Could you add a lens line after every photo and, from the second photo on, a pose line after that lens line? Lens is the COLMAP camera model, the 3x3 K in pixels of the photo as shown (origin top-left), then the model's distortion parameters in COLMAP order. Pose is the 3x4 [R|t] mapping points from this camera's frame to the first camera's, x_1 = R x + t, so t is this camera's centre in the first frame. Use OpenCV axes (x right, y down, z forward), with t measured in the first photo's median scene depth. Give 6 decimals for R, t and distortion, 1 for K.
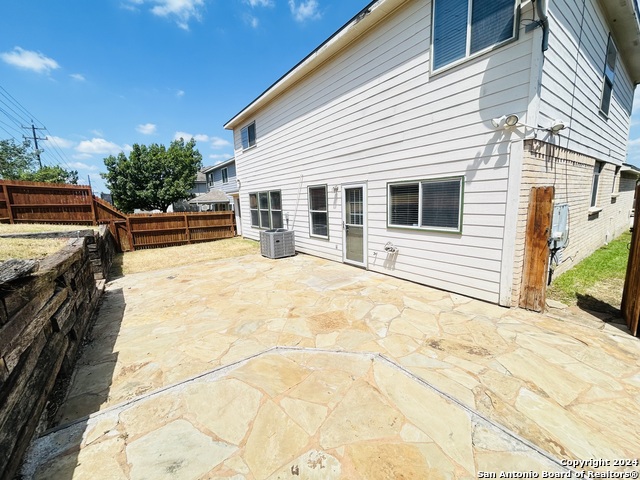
lens RADIAL K [[257.6, 0, 317.7], [0, 257.6, 239.9], [0, 0, 1]] dist [-0.000379, 0.000153]
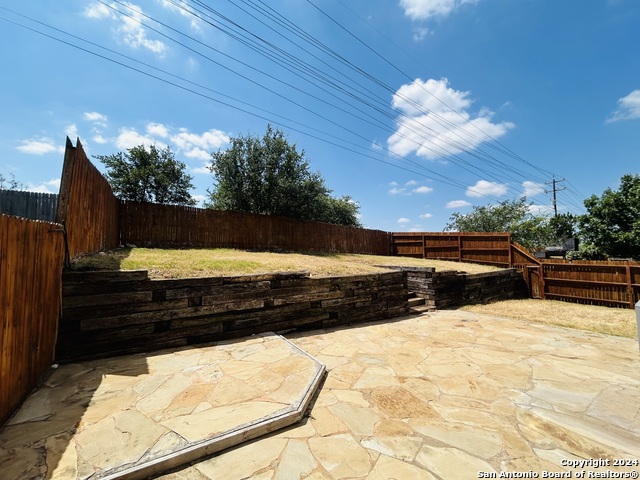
lens RADIAL K [[257.6, 0, 317.9], [0, 257.6, 239.2], [0, 0, 1]] dist [-0.000379, 0.000153]
pose [[-0.052104, -0.028012, -0.998249, 0.603083], [-0.144733, 0.989264, -0.020205, -0.085367], [0.988098, 0.143426, -0.055599, 0.524866]]
